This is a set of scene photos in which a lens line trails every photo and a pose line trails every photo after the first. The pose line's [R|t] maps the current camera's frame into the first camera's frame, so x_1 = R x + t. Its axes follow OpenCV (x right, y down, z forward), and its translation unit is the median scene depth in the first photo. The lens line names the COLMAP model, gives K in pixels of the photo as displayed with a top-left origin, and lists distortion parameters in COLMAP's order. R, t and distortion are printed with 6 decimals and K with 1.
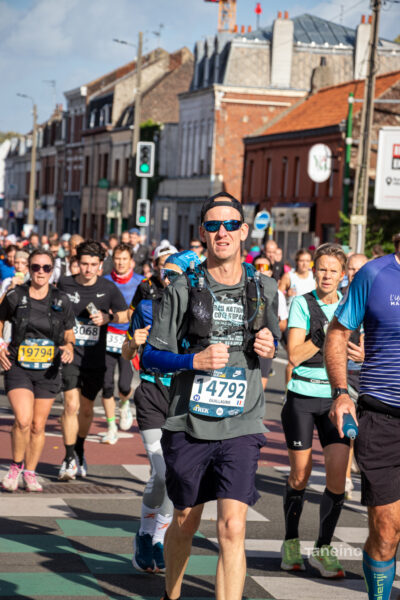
lens RADIAL K [[2625.5, 0, 201.4], [0, 2625.5, 297.9], [0, 0, 1]] dist [1.304081, 0.000000]
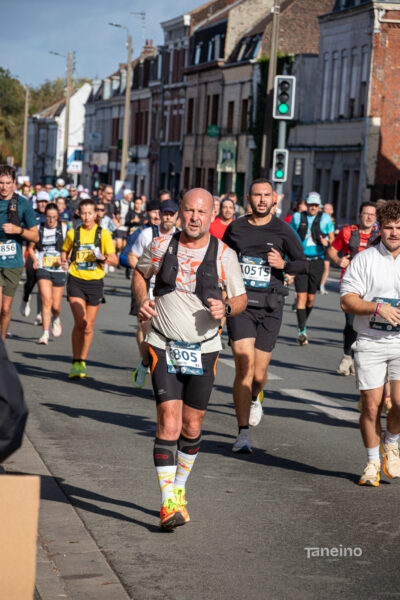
lens RADIAL K [[2785.0, 0, 167.6], [0, 2785.0, 300.5], [0, 0, 1]] dist [1.681790, 0.000000]
pose [[0.999263, 0.010925, -0.036801, -0.018271], [-0.010387, 0.999837, 0.014794, -0.002887], [0.036957, -0.014400, 0.999213, 0.116200]]
